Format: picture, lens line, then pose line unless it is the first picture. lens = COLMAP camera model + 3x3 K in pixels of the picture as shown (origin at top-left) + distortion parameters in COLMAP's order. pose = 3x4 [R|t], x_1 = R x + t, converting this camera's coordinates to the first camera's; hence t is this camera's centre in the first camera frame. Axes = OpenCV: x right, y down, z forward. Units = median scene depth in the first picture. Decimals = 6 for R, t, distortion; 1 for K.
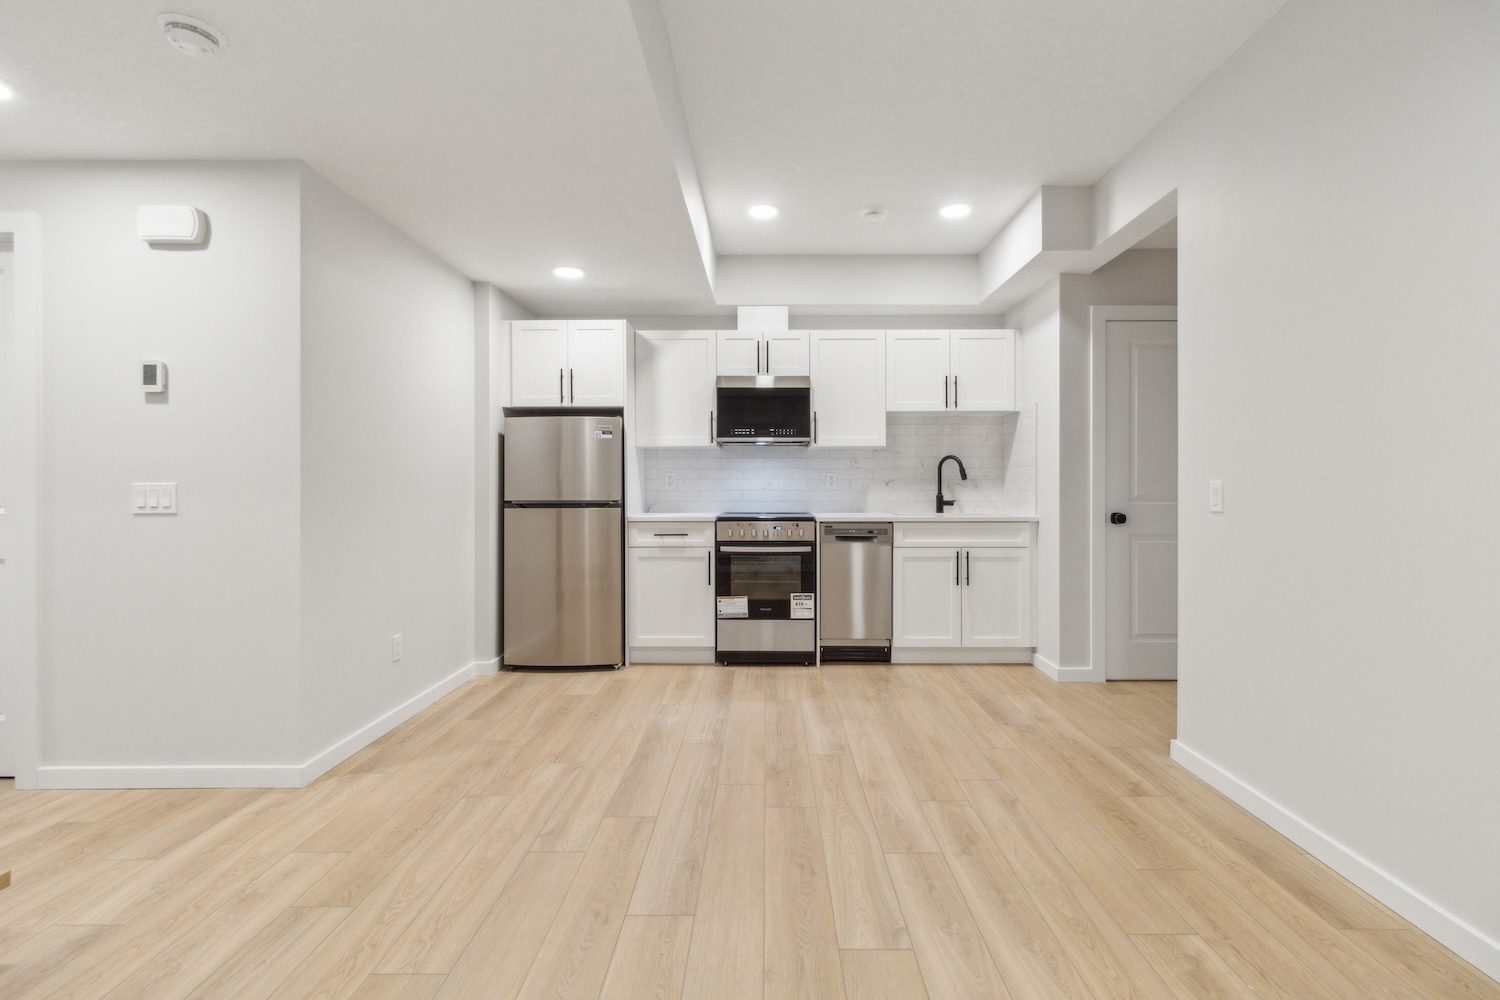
lens RADIAL K [[725.1, 0, 750.1], [0, 725.1, 494.3], [0, 0, 1]] dist [0.009748, -0.001158]
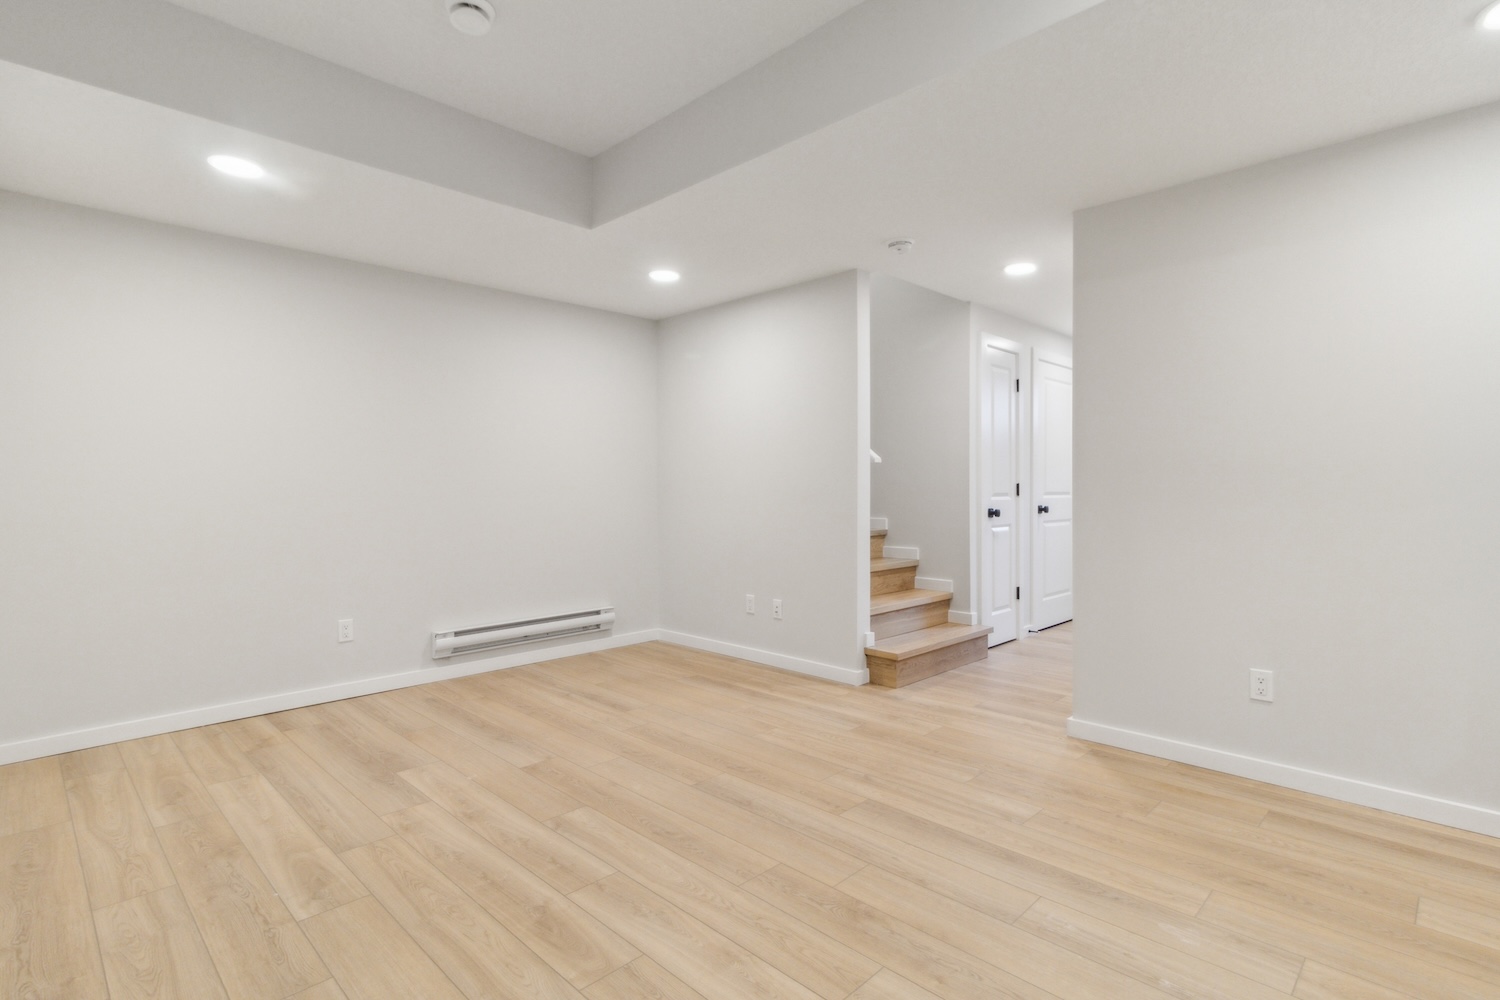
lens RADIAL K [[725.1, 0, 746.8], [0, 725.1, 495.3], [0, 0, 1]] dist [0.009748, -0.001158]
pose [[-0.691712, 0.010429, -0.722098, 0.483184], [-0.005401, 0.999793, 0.019614, -0.009874], [0.722153, 0.017467, -0.691513, 1.142450]]
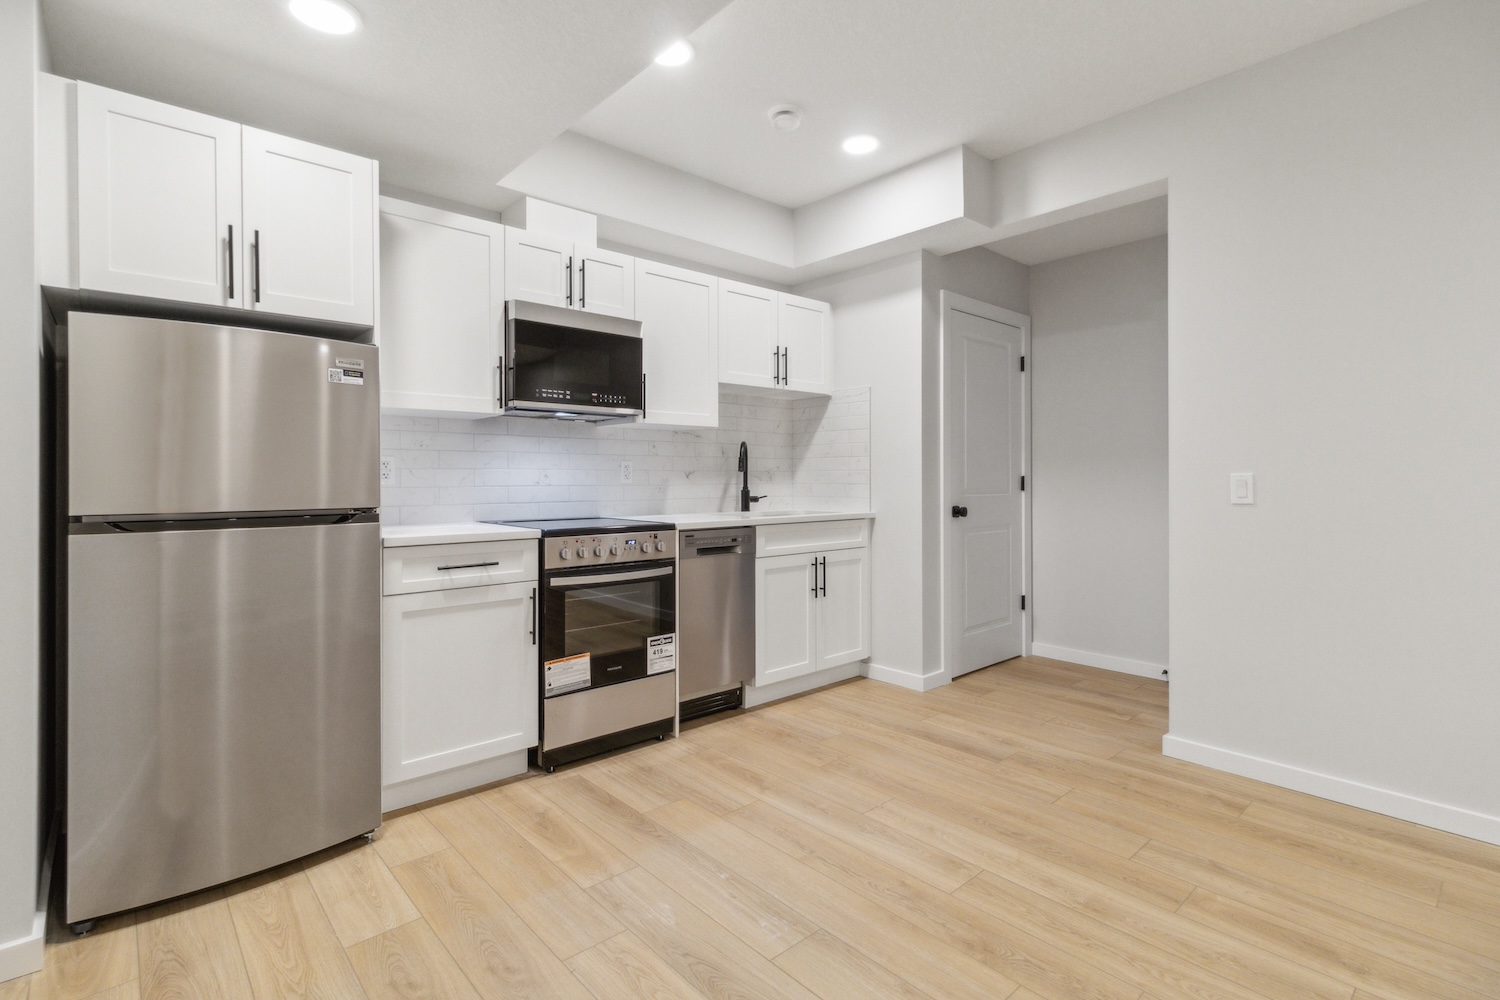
lens RADIAL K [[725.1, 0, 743.1], [0, 725.1, 479.3], [0, 0, 1]] dist [0.009748, -0.001158]
pose [[0.730413, -0.001629, 0.683004, -0.434799], [0.009436, 0.999926, -0.007706, -0.006602], [-0.682941, 0.012074, 0.730374, 0.568463]]
